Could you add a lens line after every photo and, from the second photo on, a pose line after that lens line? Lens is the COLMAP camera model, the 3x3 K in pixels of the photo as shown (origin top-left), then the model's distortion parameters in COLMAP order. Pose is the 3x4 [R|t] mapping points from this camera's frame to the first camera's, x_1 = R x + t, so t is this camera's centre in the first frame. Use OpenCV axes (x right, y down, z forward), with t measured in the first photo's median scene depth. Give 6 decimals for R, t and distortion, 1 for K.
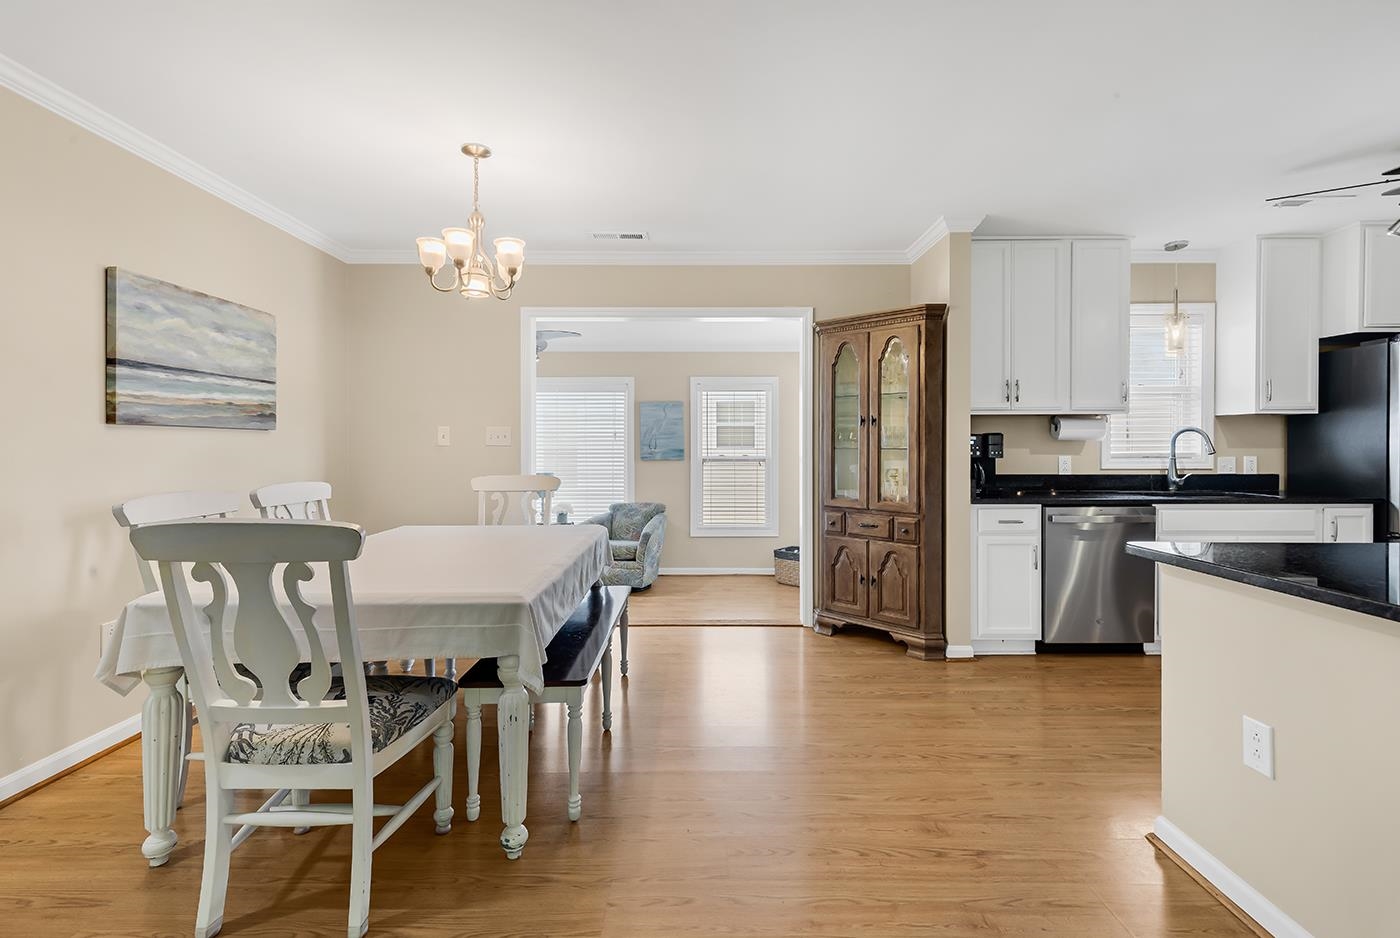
lens RADIAL K [[634.2, 0, 693.8], [0, 634.2, 452.3], [0, 0, 1]] dist [0.008233, -0.001542]
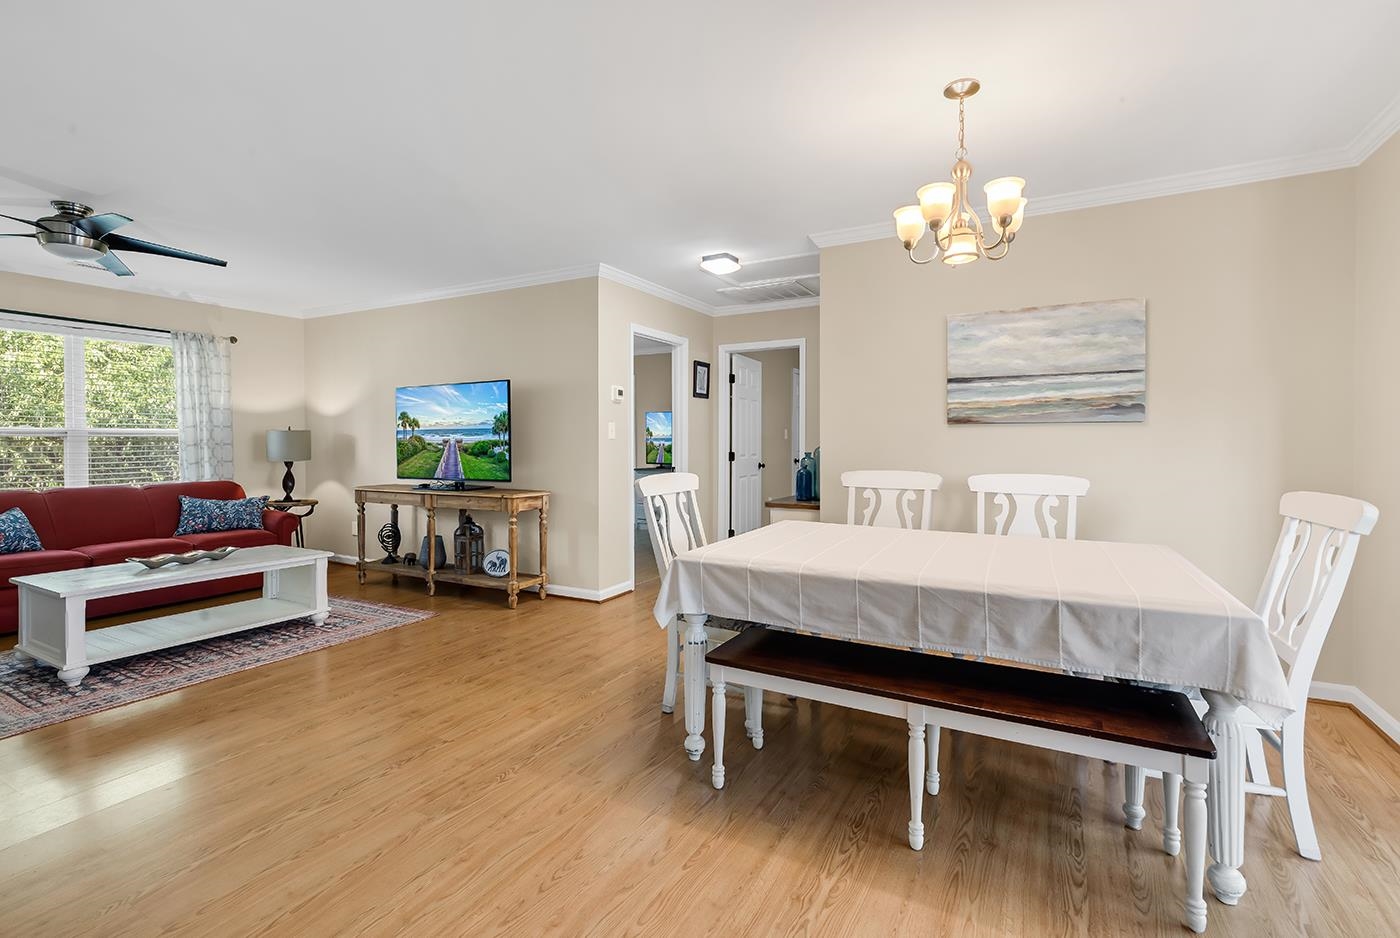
lens RADIAL K [[634.2, 0, 704.8], [0, 634.2, 450.0], [0, 0, 1]] dist [0.008233, -0.001542]
pose [[-0.457262, 0.018621, -0.889137, 0.417694], [-0.007351, 0.999667, 0.024716, -0.011079], [0.889302, 0.017838, -0.456973, 0.801472]]
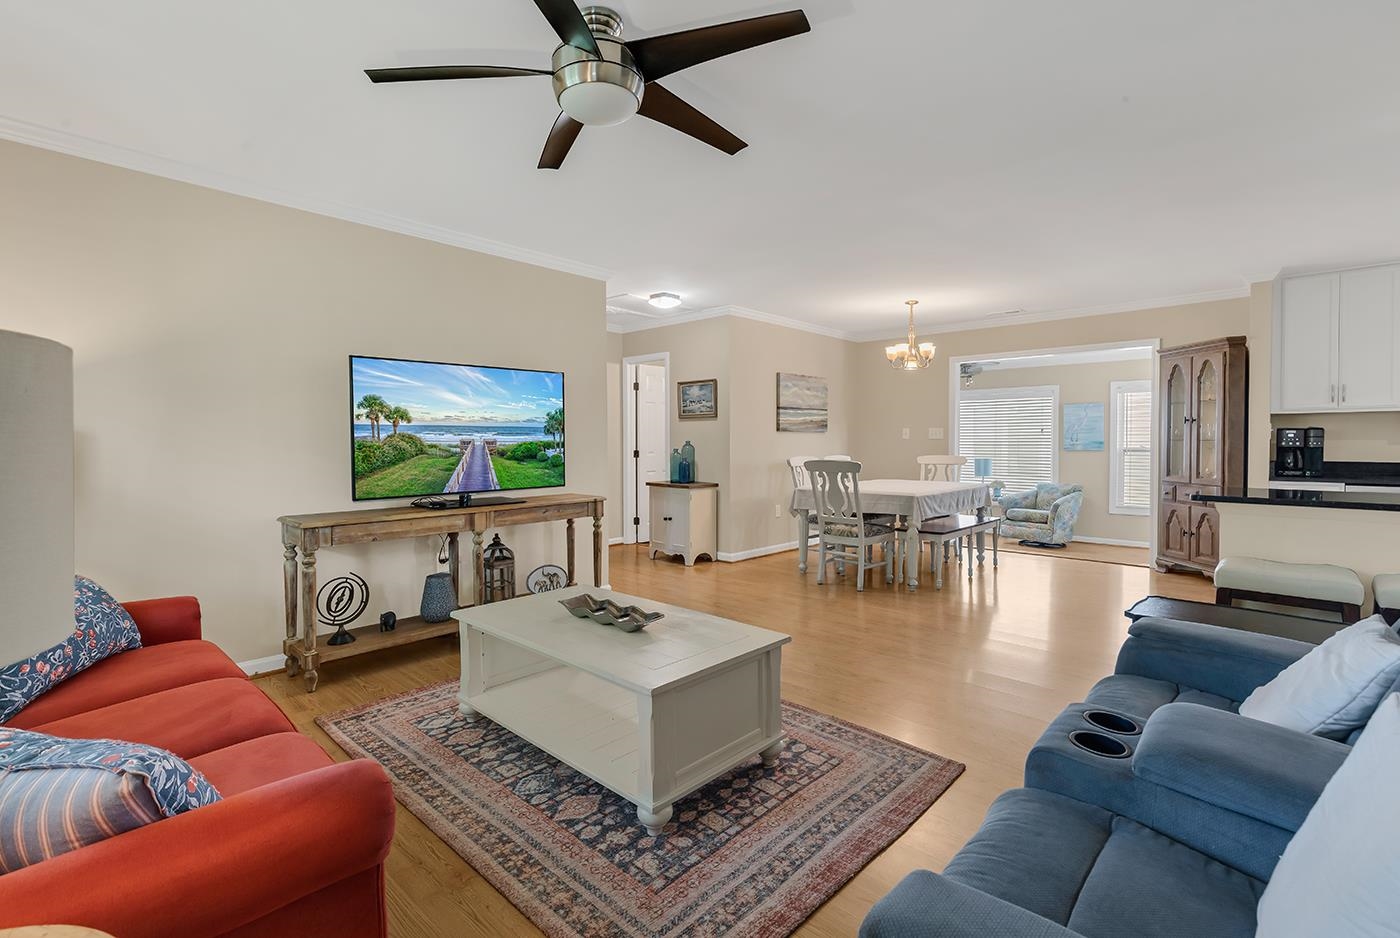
lens RADIAL K [[634.2, 0, 719.1], [0, 634.2, 453.9], [0, 0, 1]] dist [0.008233, -0.001542]
pose [[0.756687, 0.011835, -0.653670, 0.426641], [-0.004160, 0.999903, 0.013288, 0.010778], [0.653764, -0.007336, 0.756663, -0.786634]]
